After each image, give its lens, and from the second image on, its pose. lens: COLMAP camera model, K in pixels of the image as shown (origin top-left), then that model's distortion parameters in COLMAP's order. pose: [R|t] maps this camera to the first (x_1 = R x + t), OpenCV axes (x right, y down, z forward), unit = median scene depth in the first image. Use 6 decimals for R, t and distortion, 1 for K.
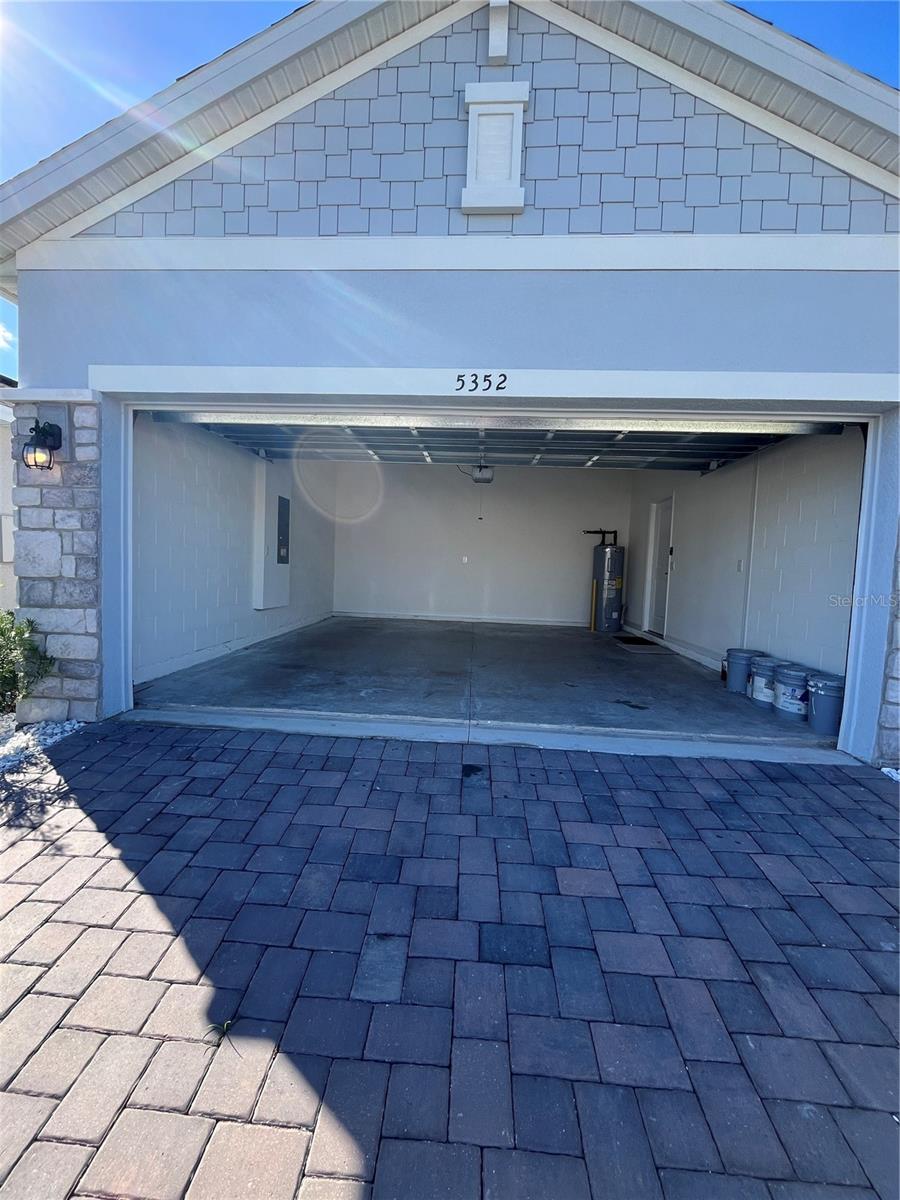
lens RADIAL K [[493.6, 0, 450.0], [0, 493.6, 600.0], [0, 0, 1]] dist [-0.000303, -0.000378]
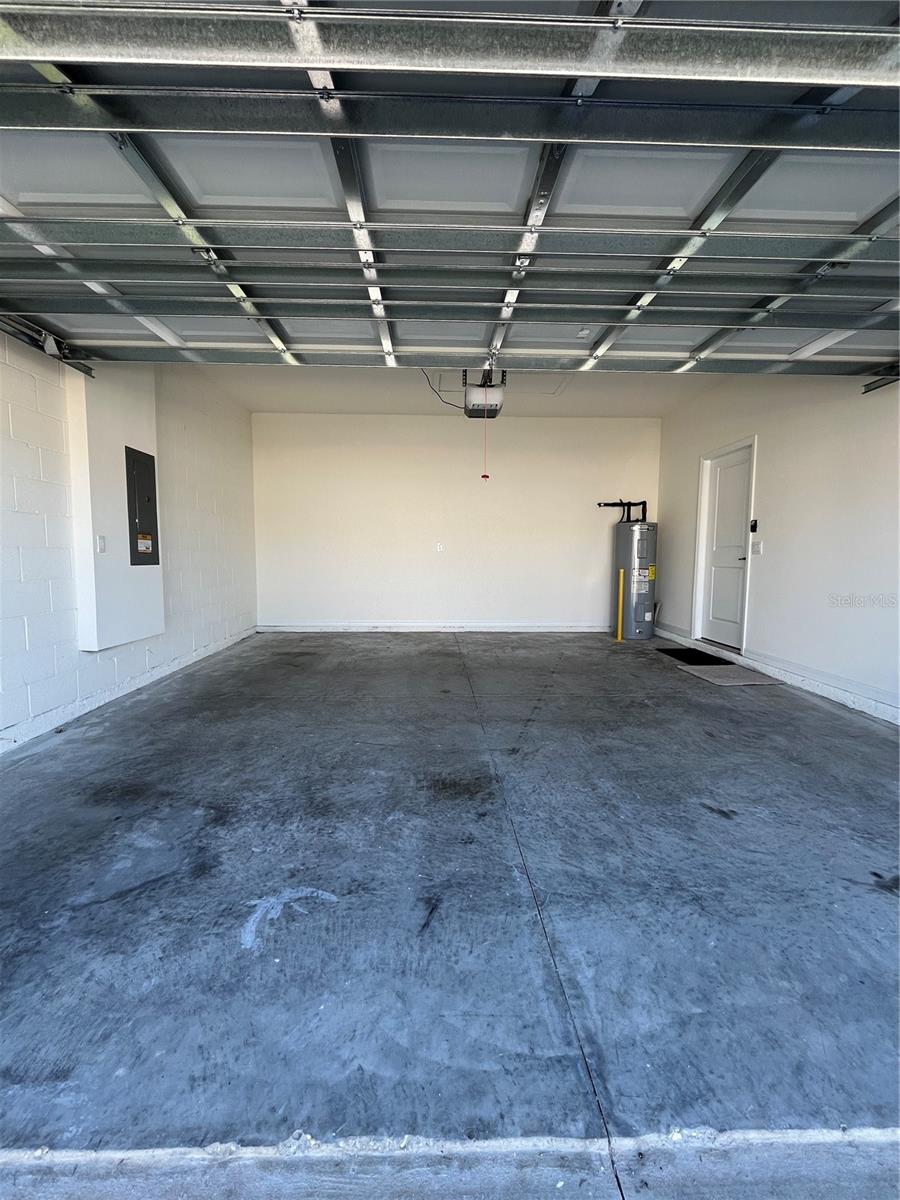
lens RADIAL K [[493.6, 0, 450.0], [0, 493.6, 600.0], [0, 0, 1]] dist [-0.000303, -0.000378]
pose [[0.995105, -0.041144, 0.089853, -0.024887], [0.038434, 0.998759, 0.031688, -0.028938], [-0.091045, -0.028079, 0.995451, 0.297791]]
